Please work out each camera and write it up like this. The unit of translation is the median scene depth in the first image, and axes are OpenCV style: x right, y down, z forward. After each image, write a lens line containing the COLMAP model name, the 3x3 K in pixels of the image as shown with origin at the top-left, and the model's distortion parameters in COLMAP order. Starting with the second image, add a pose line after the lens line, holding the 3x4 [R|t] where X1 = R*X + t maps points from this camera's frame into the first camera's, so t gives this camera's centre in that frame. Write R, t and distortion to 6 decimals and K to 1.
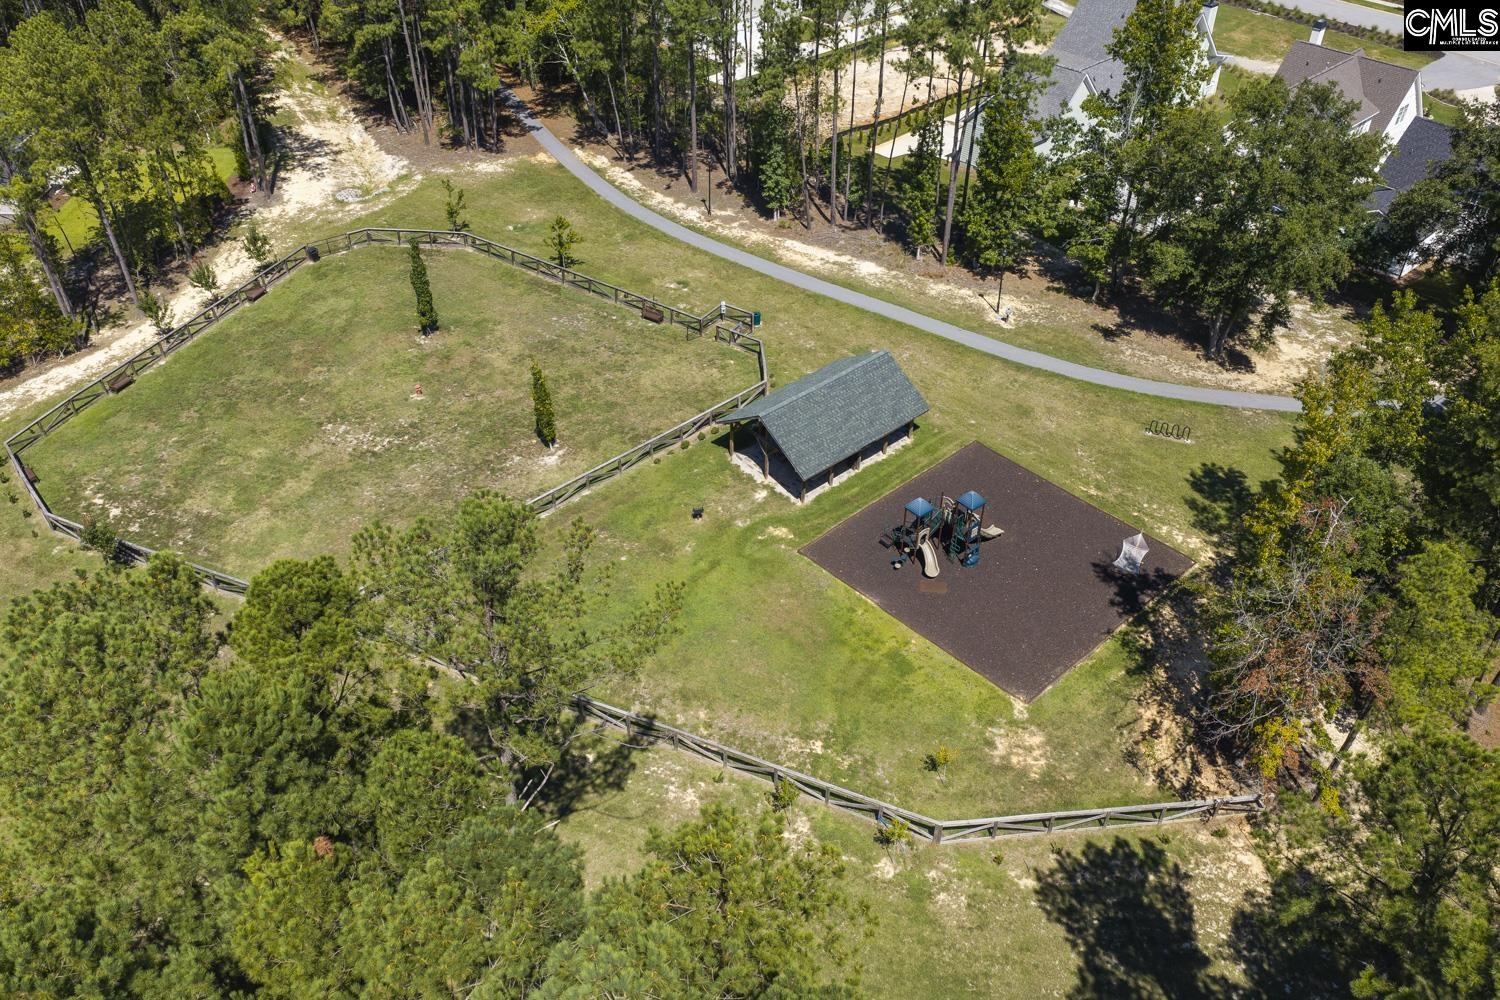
lens RADIAL K [[1250.7, 0, 744.0], [0, 1250.7, 504.1], [0, 0, 1]] dist [0.012903, -0.023030]
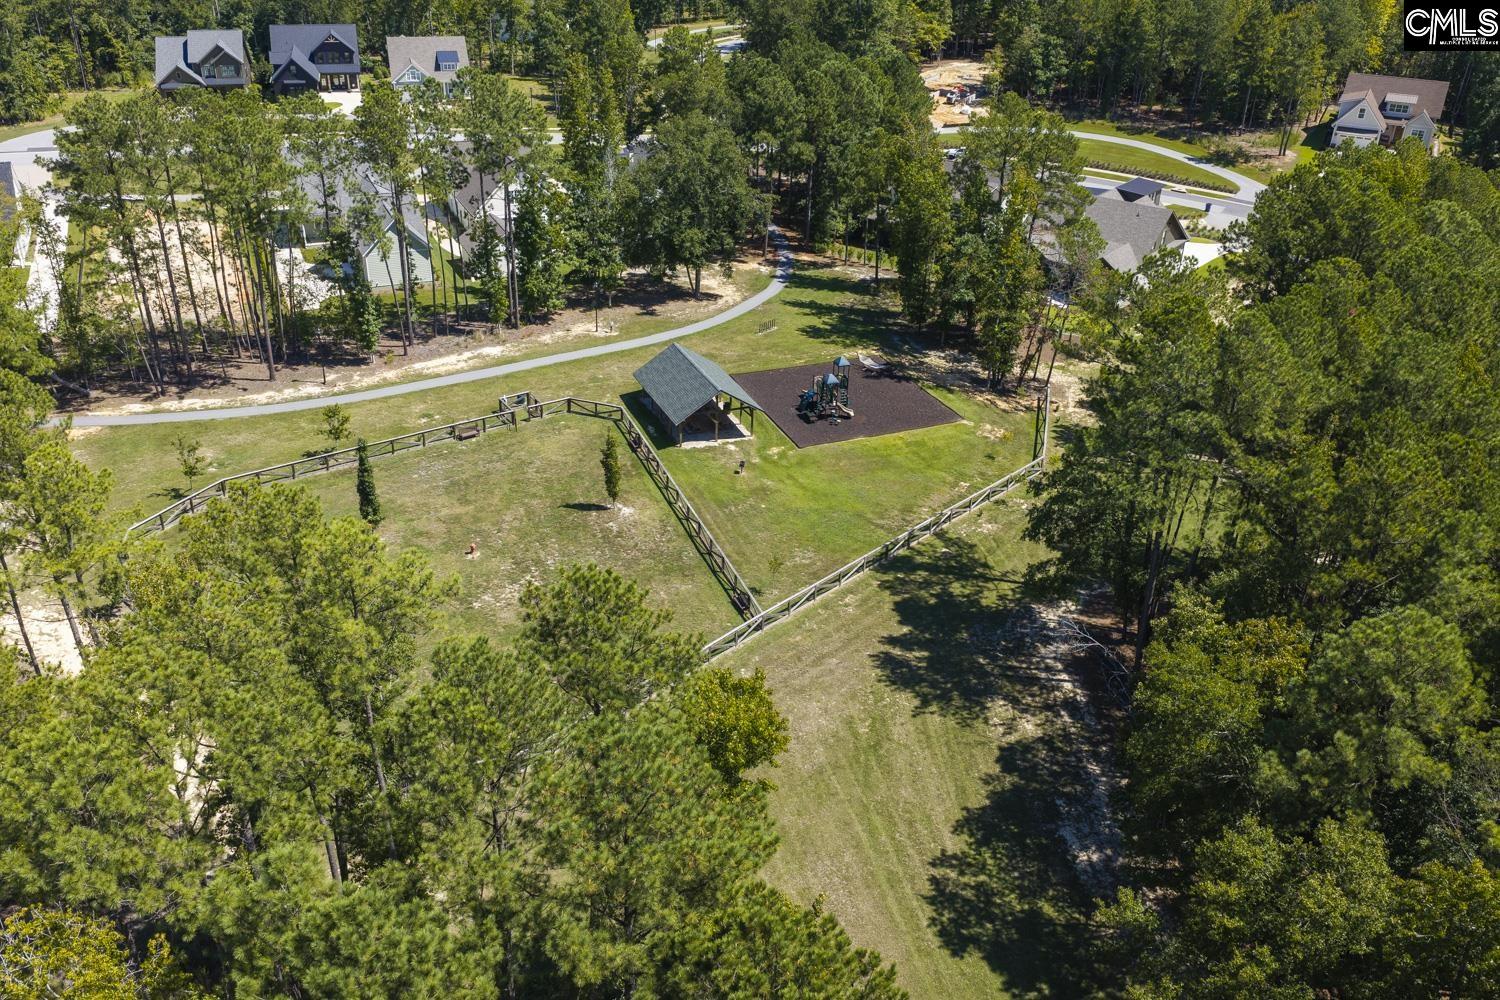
lens RADIAL K [[1250.7, 0, 751.1], [0, 1250.7, 499.2], [0, 0, 1]] dist [0.012903, -0.023030]
pose [[0.337206, -0.445190, 0.829517, -1.207278], [0.559823, 0.803232, 0.203511, -0.241850], [-0.756896, 0.395757, 0.520082, 0.310090]]
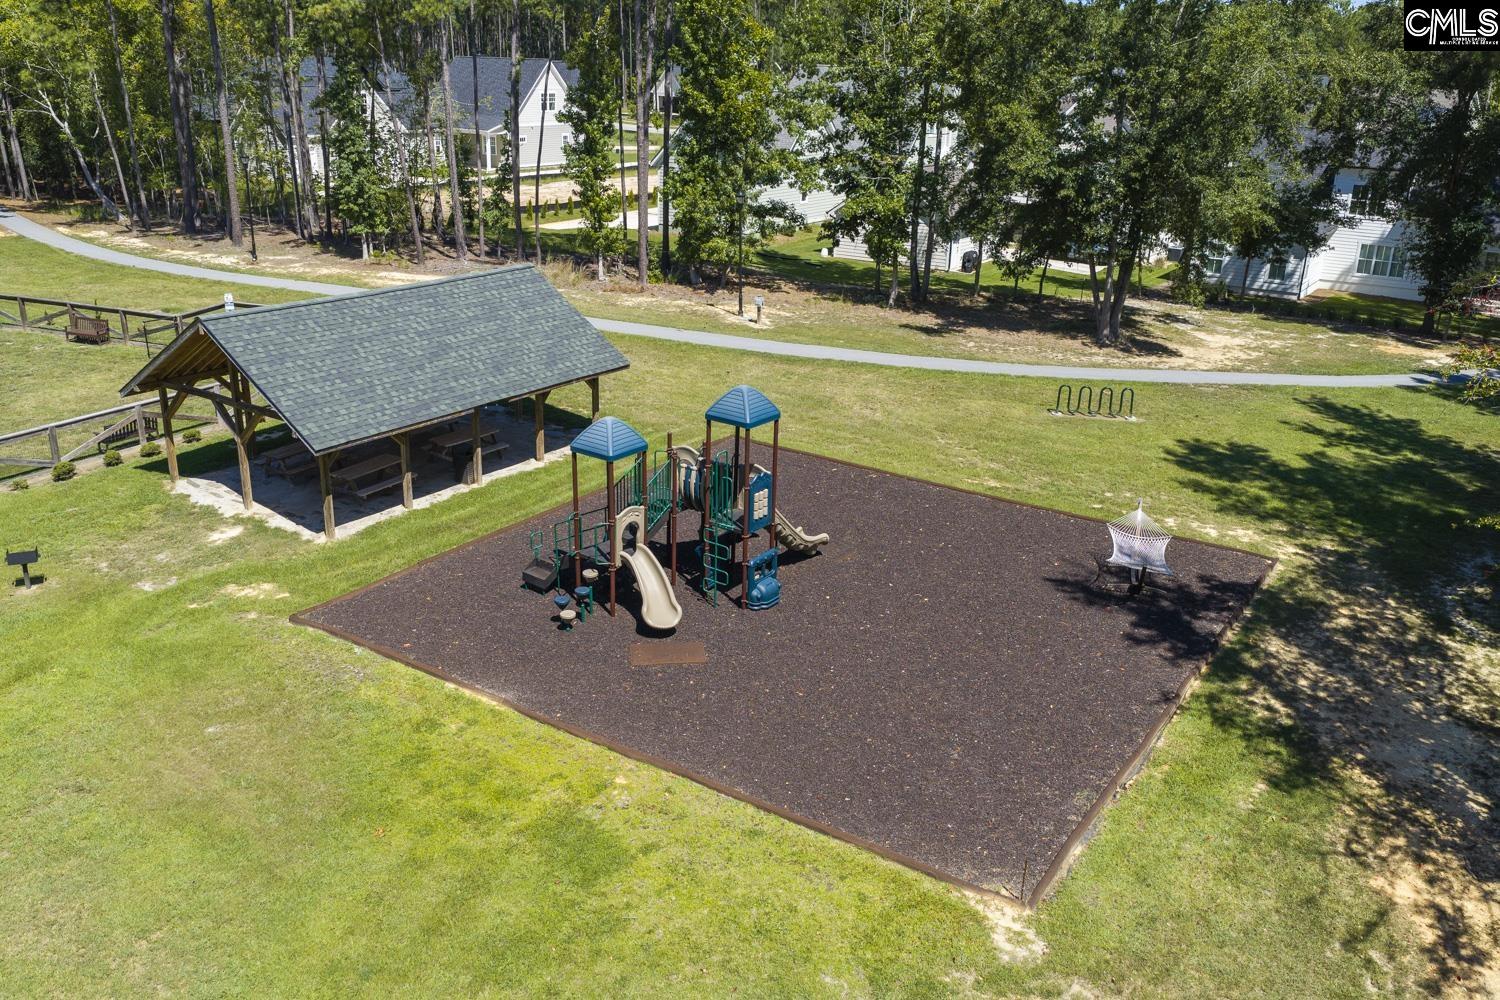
lens RADIAL K [[1250.7, 0, 751.2], [0, 1250.7, 494.5], [0, 0, 1]] dist [0.012903, -0.023030]
pose [[0.973066, -0.059546, 0.222703, 0.093759], [0.126555, 0.945454, -0.300166, 0.129119], [-0.192682, 0.320266, 0.927525, 0.626421]]
